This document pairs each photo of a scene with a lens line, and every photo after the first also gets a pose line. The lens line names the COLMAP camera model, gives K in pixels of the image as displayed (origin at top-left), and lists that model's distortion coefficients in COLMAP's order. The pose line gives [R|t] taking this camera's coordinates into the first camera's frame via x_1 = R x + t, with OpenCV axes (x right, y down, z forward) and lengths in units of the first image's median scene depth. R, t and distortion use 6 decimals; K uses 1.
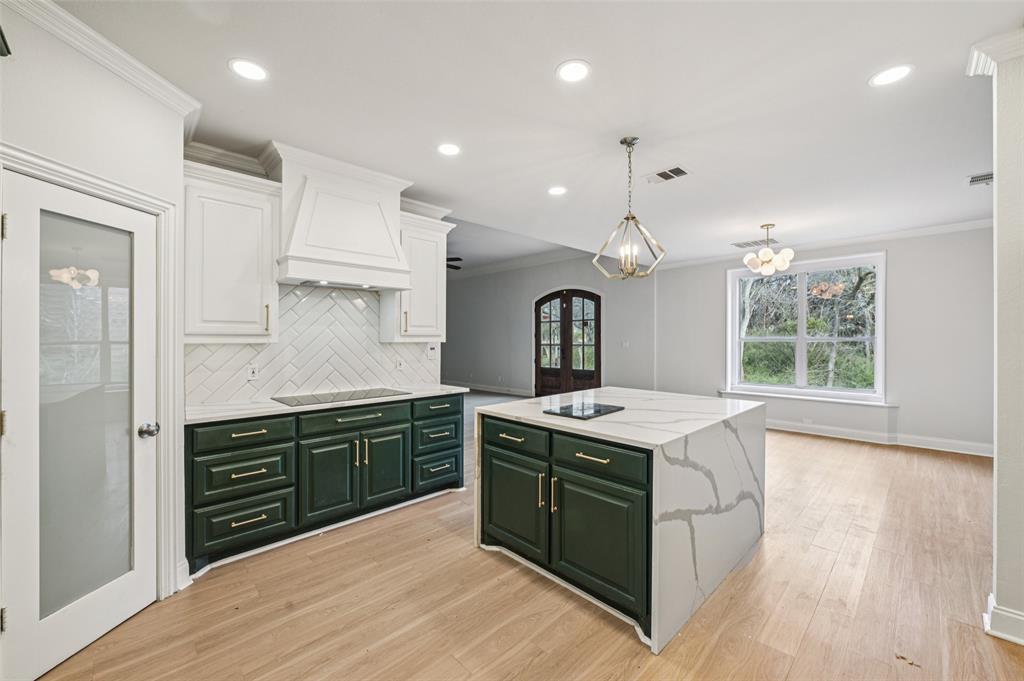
lens RADIAL K [[412.0, 0, 515.0], [0, 412.0, 337.0], [0, 0, 1]] dist [0.001528, 0.000221]
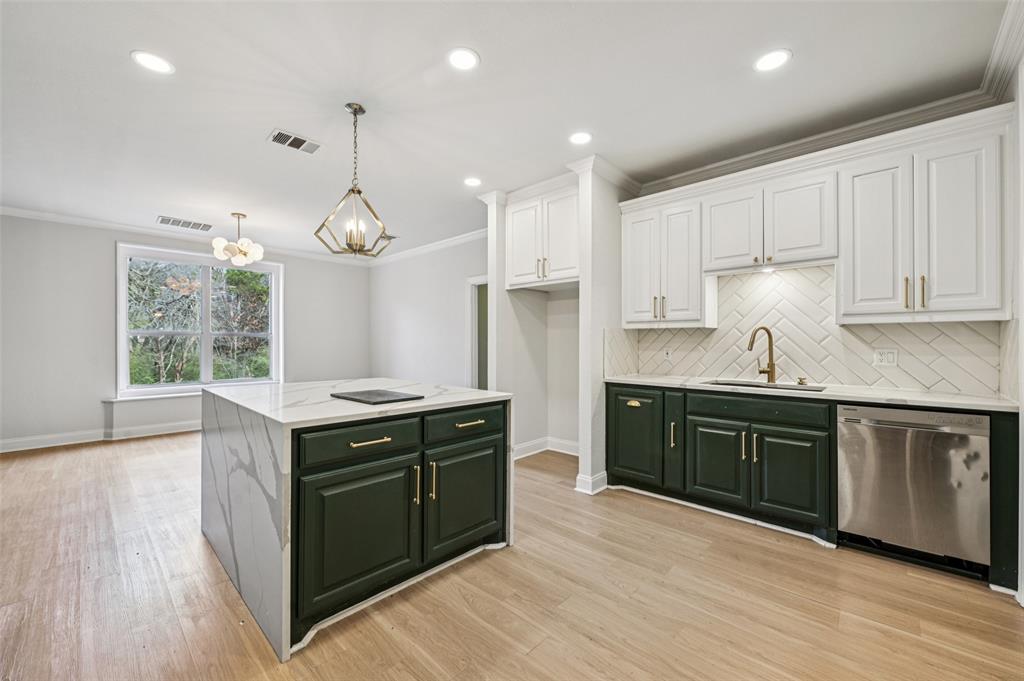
lens RADIAL K [[412.0, 0, 510.8], [0, 412.0, 345.8], [0, 0, 1]] dist [0.001528, 0.000221]
pose [[-0.053594, -0.000349, 0.998563, -0.809012], [-0.005248, 0.999986, 0.000068, 0.073081], [-0.998549, -0.005236, -0.053595, 0.835740]]
